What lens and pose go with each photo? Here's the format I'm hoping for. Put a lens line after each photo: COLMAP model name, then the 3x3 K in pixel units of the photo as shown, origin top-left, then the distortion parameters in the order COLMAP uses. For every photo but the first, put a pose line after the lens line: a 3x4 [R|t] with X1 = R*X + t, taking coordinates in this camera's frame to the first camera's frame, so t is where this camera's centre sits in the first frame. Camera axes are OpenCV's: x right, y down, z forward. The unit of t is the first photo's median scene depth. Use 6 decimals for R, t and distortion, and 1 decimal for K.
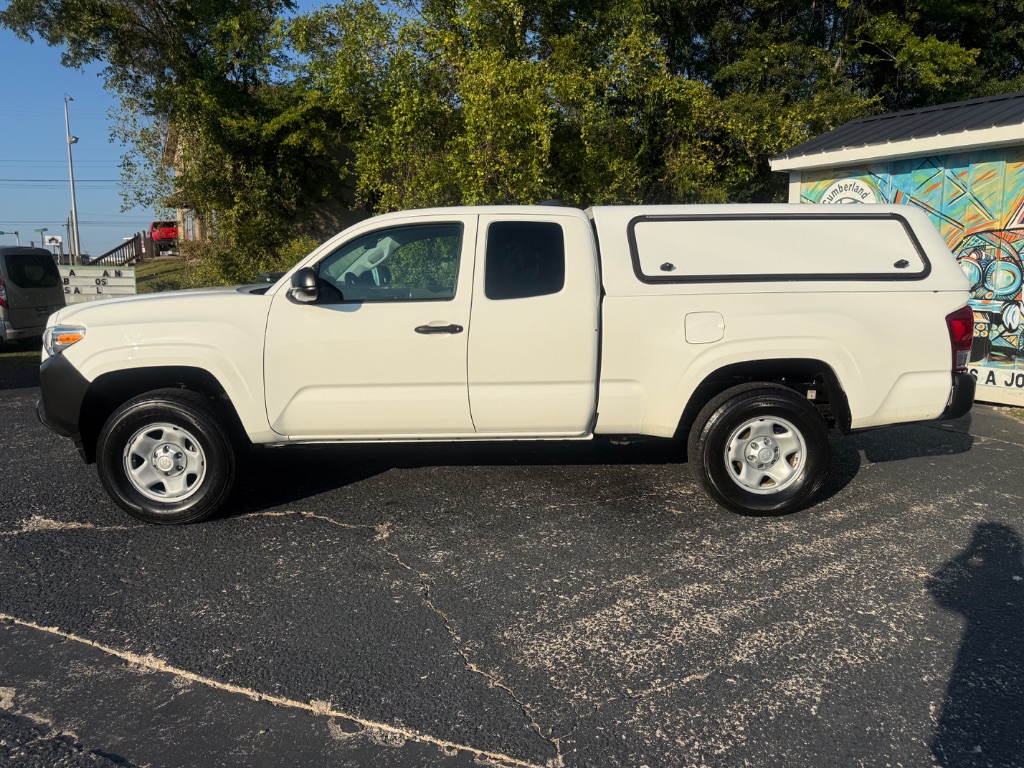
lens RADIAL K [[733.3, 0, 516.4], [0, 733.3, 377.9], [0, 0, 1]] dist [0.002365, -0.005114]
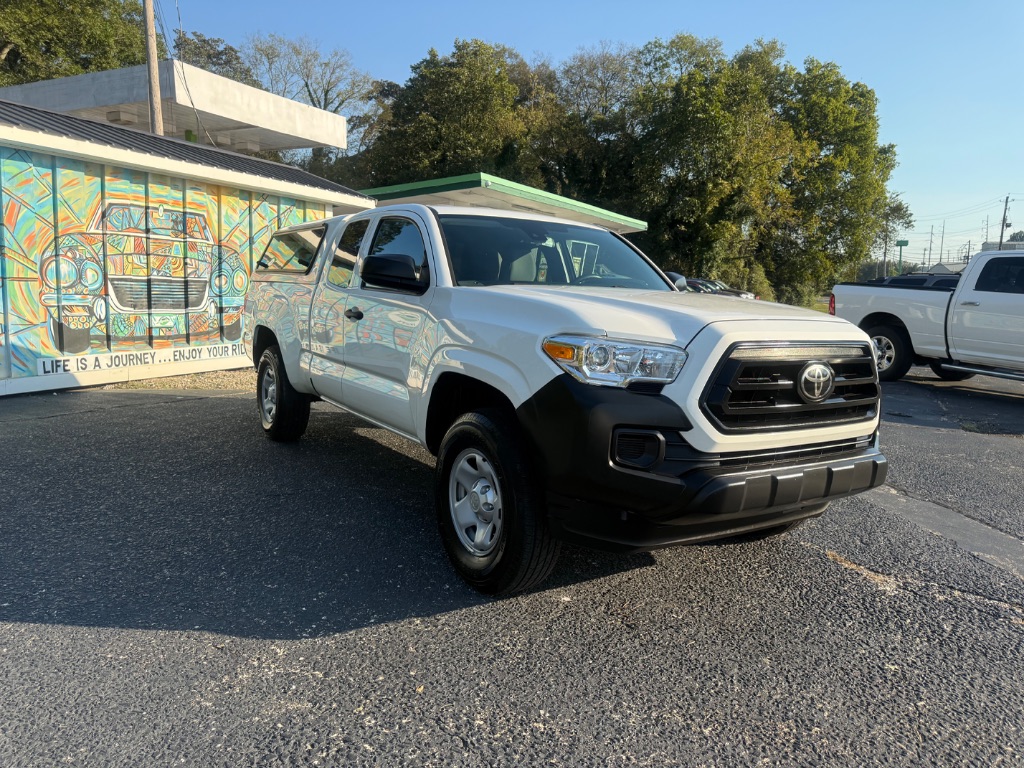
lens RADIAL K [[733.3, 0, 516.4], [0, 733.3, 377.9], [0, 0, 1]] dist [0.002365, -0.005114]
pose [[-0.528361, -0.109780, 0.841893, -1.110146], [0.097971, 0.977098, 0.188896, -0.217249], [-0.843348, 0.182286, -0.505505, 1.732003]]
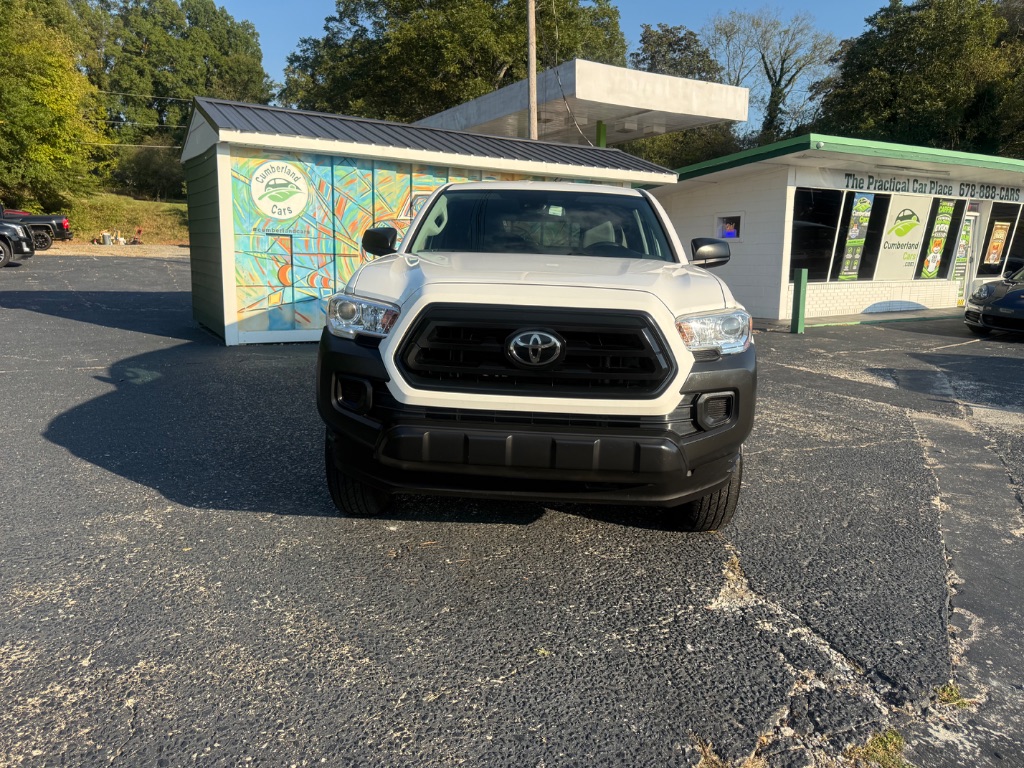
lens RADIAL K [[733.3, 0, 516.4], [0, 733.3, 377.9], [0, 0, 1]] dist [0.002365, -0.005114]
pose [[0.053637, -0.156737, 0.986183, -1.328594], [0.120924, 0.981356, 0.149393, -0.133590], [-0.991212, 0.111241, 0.071590, 1.144076]]
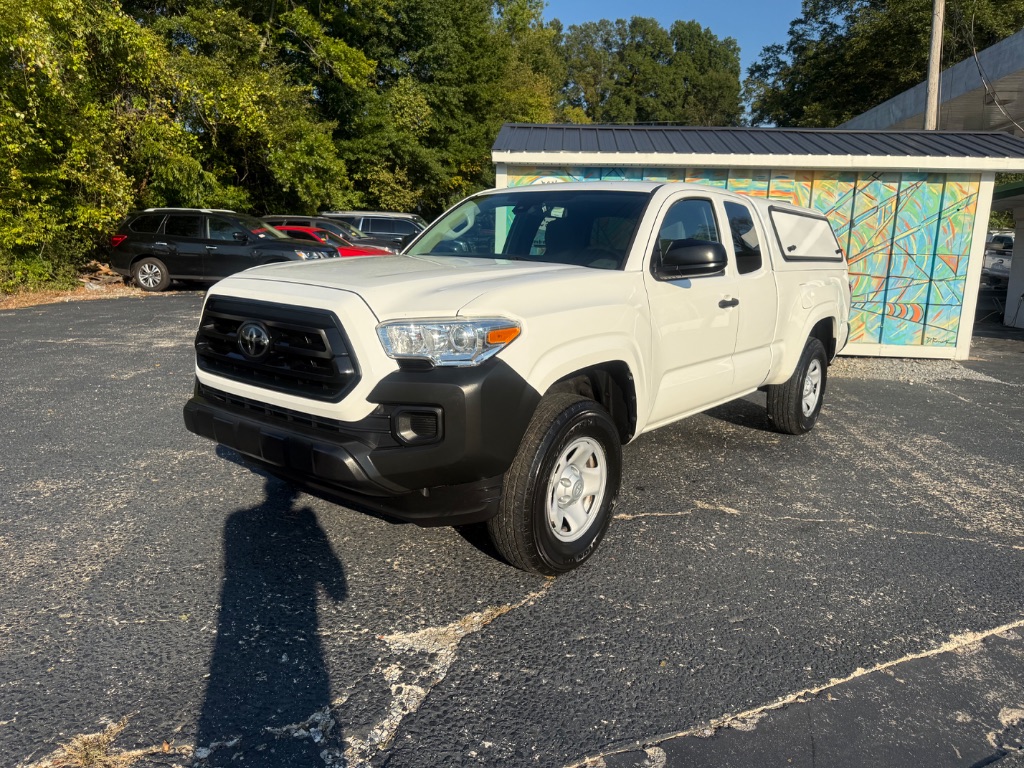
lens RADIAL K [[732.7, 0, 512.0], [0, 732.7, 384.0], [0, 0, 1]] dist [0.004739, -0.004111]
pose [[0.624627, -0.112099, 0.772836, -1.073282], [0.082054, 0.993587, 0.077801, -0.056294], [-0.776601, 0.014817, 0.629819, 0.562429]]
